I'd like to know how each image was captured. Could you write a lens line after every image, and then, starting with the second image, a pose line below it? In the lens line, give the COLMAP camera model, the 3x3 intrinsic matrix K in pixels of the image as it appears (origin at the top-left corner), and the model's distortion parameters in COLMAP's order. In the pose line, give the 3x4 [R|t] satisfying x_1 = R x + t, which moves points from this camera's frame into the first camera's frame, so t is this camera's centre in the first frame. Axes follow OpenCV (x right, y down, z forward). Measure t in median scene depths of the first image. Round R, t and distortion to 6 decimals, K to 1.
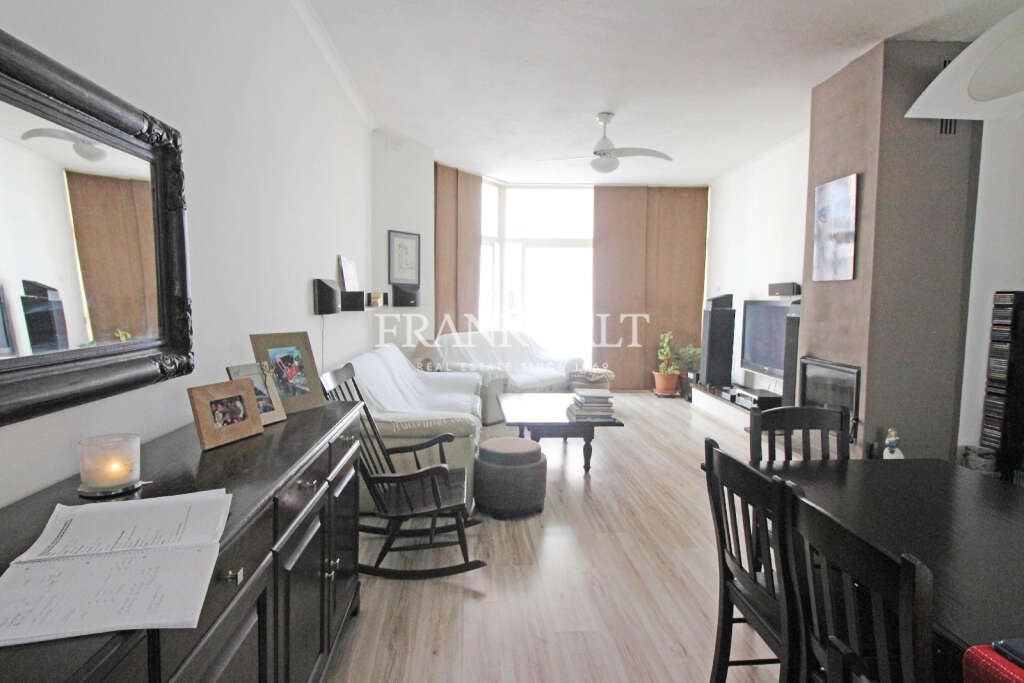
lens RADIAL K [[569.7, 0, 512.0], [0, 569.7, 341.5], [0, 0, 1]] dist [-0.000026, 0.000763]
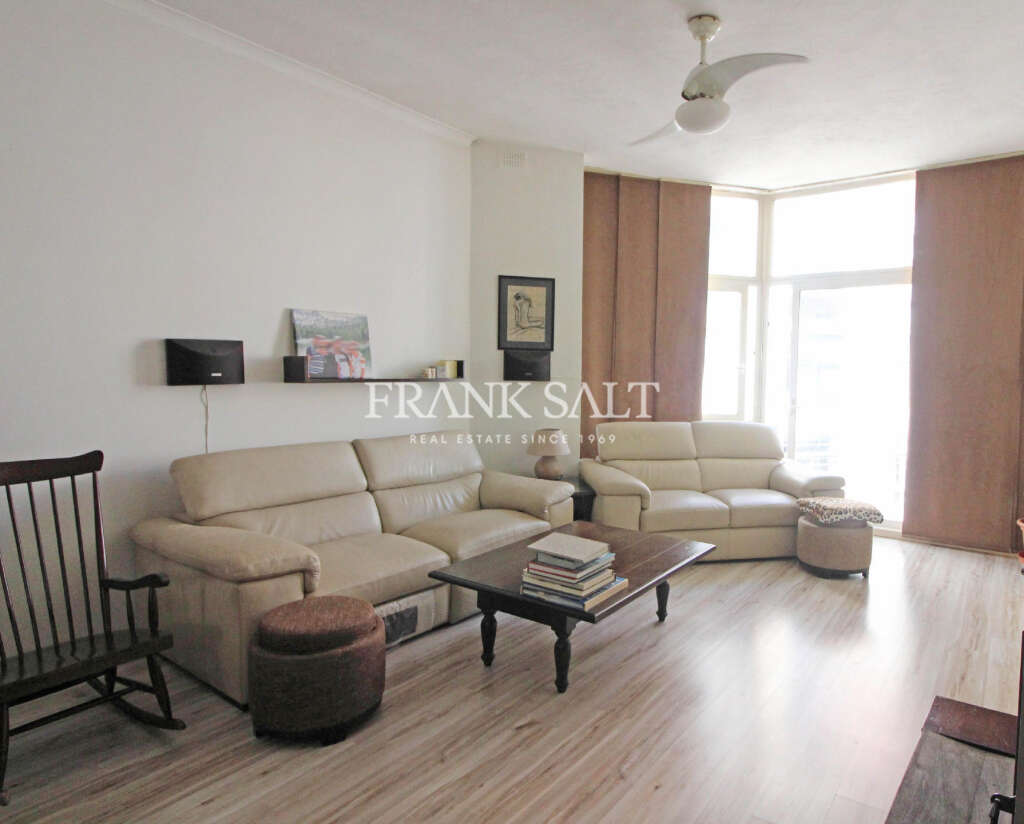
lens RADIAL K [[665.0, 0, 513.4], [0, 665.0, 427.6], [0, 0, 1]] dist [-0.051701, 0.000226]
pose [[0.771281, 0.056528, -0.633980, 0.298301], [-0.055251, 0.998235, 0.021790, -0.019034], [0.634092, 0.018222, 0.773043, 0.315104]]
